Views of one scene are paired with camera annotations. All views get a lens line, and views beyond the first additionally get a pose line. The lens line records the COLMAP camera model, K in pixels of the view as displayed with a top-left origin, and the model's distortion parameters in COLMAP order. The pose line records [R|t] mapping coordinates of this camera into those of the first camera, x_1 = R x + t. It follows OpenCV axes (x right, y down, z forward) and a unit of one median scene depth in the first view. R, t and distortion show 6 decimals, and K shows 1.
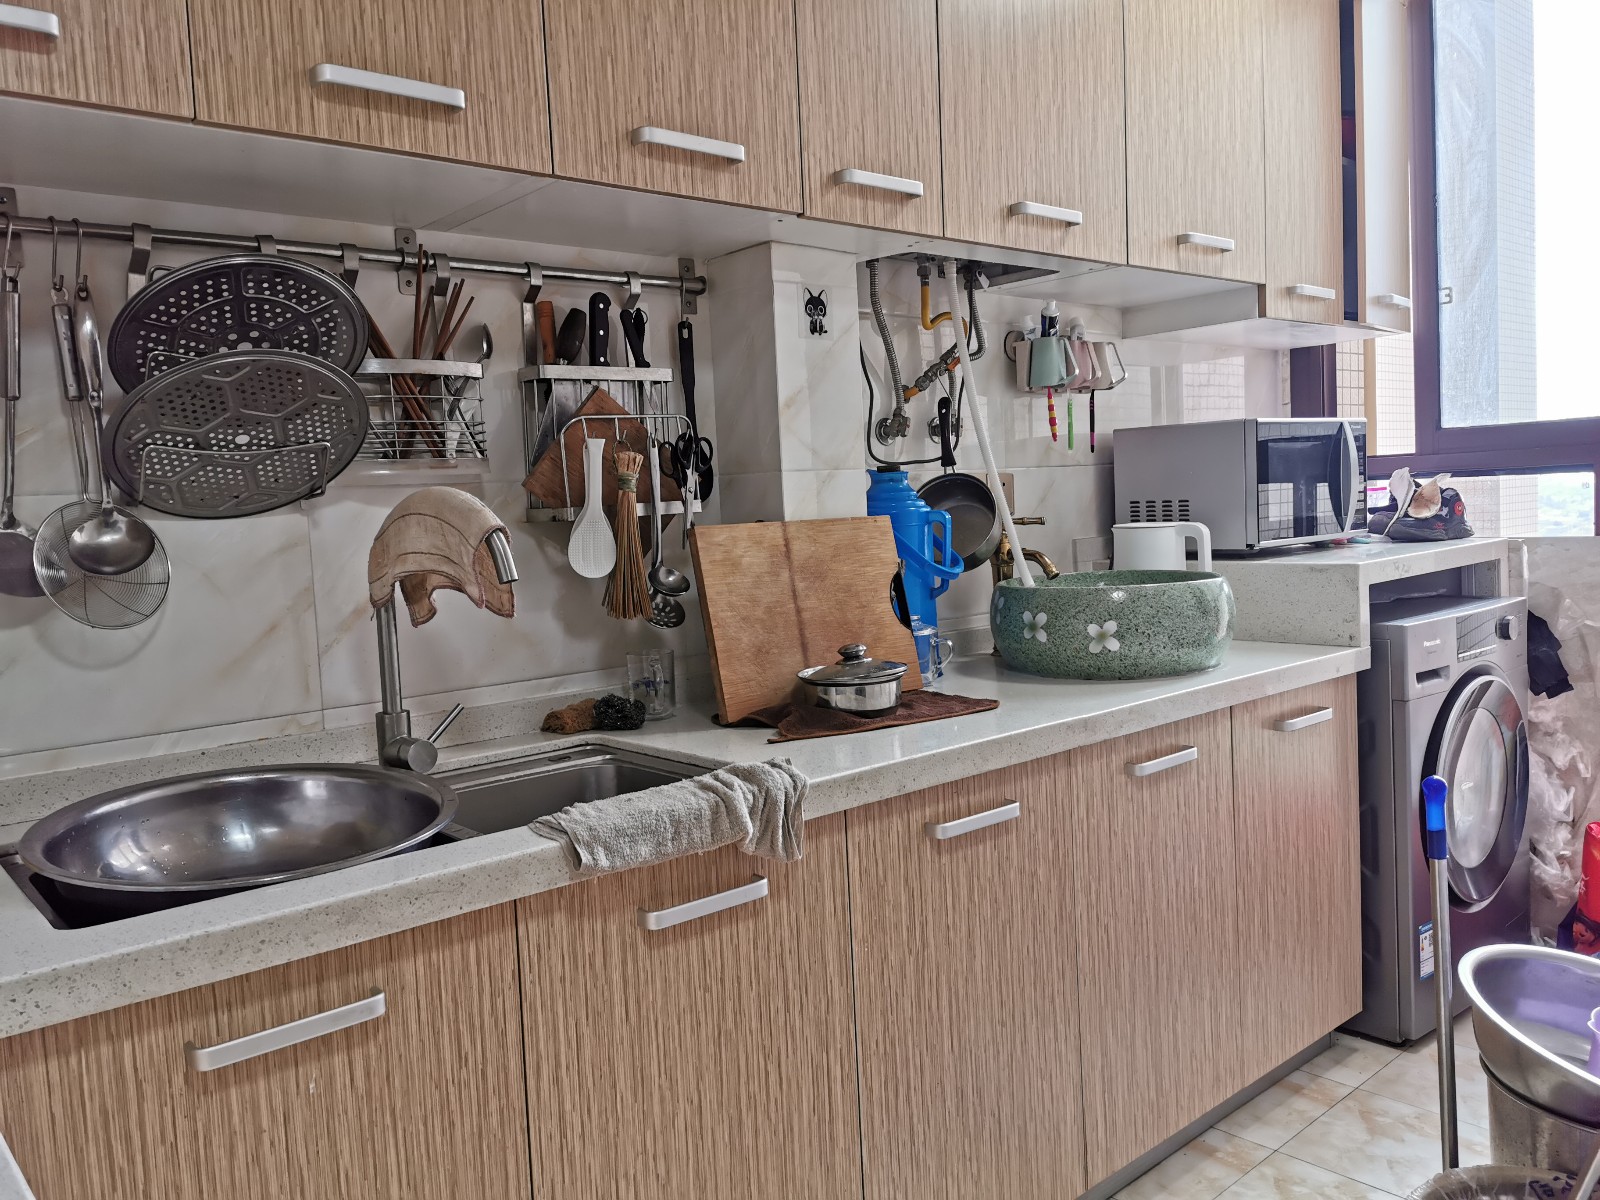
lens RADIAL K [[1228.1, 0, 800.0], [0, 1228.1, 600.0], [0, 0, 1]] dist [0.009663, 0.002876]
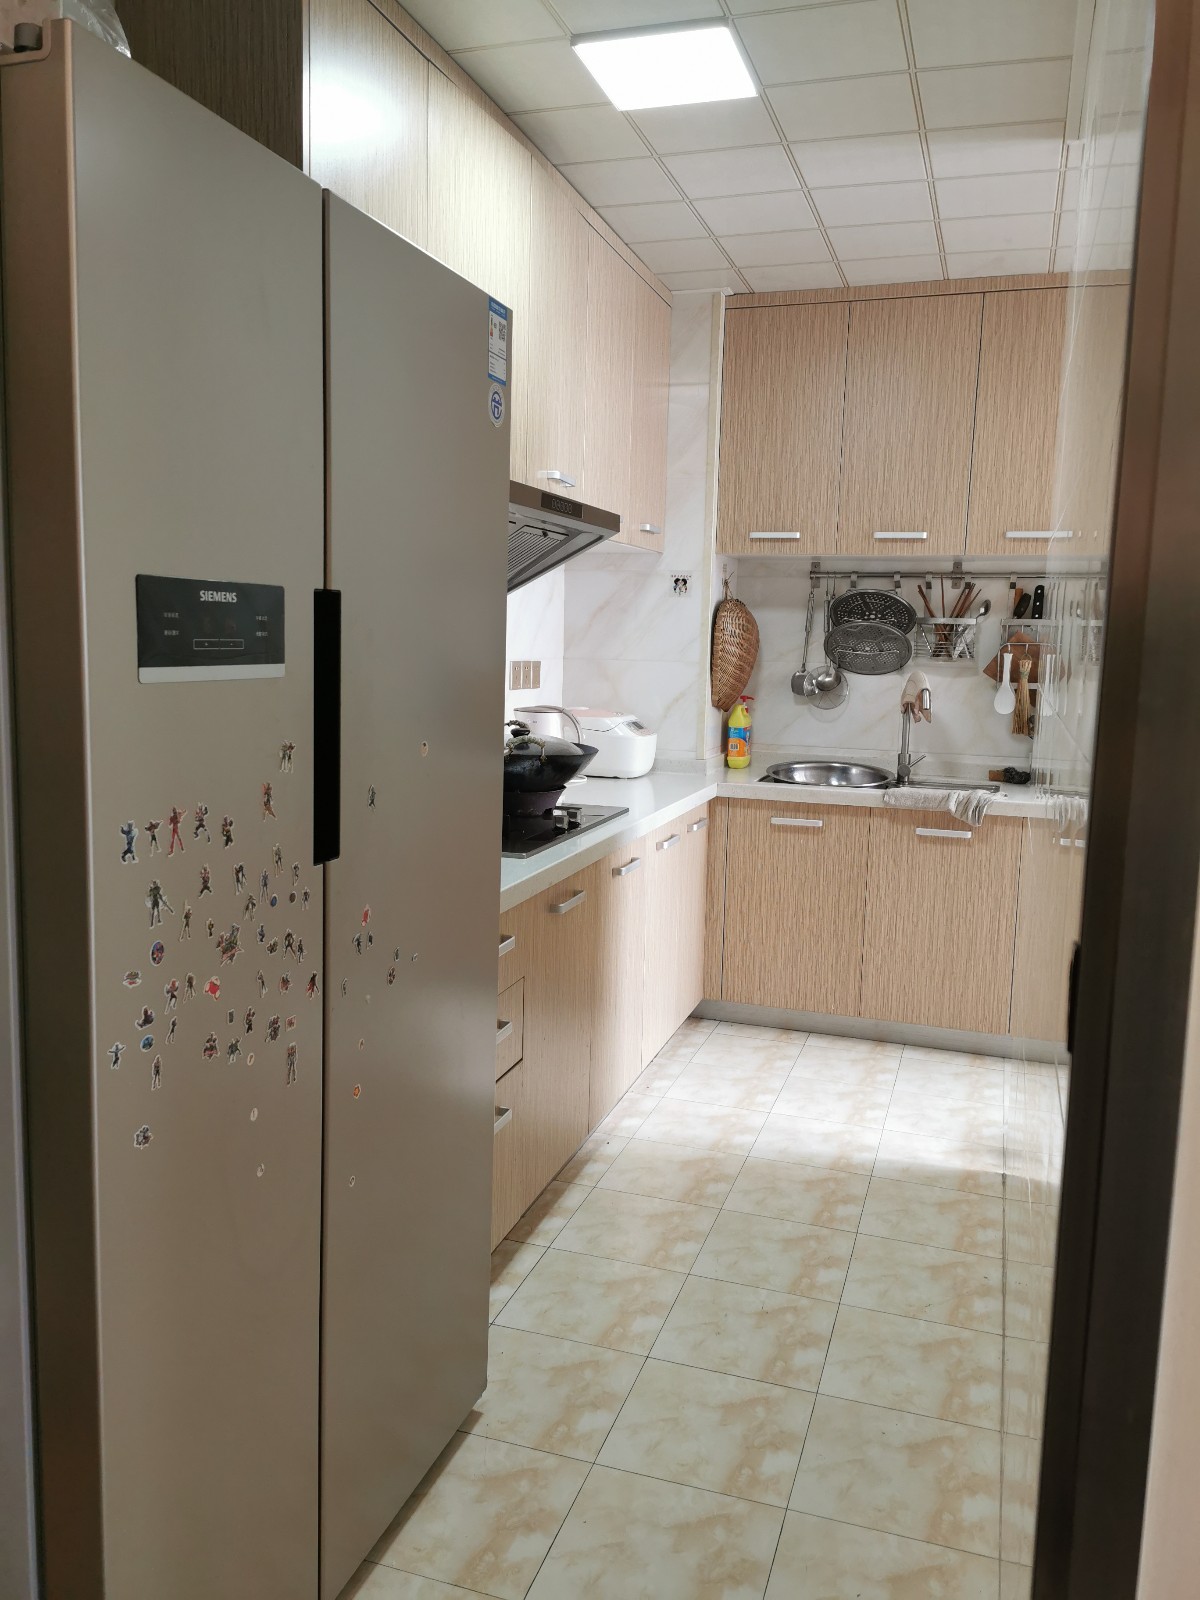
lens RADIAL K [[1228.1, 0, 600.0], [0, 1228.1, 800.0], [0, 0, 1]] dist [0.009663, 0.002876]
pose [[0.517699, 0.172596, -0.837973, 1.596862], [-0.115893, 0.984560, 0.131190, -0.083959], [0.847677, 0.029198, 0.529708, -0.972685]]
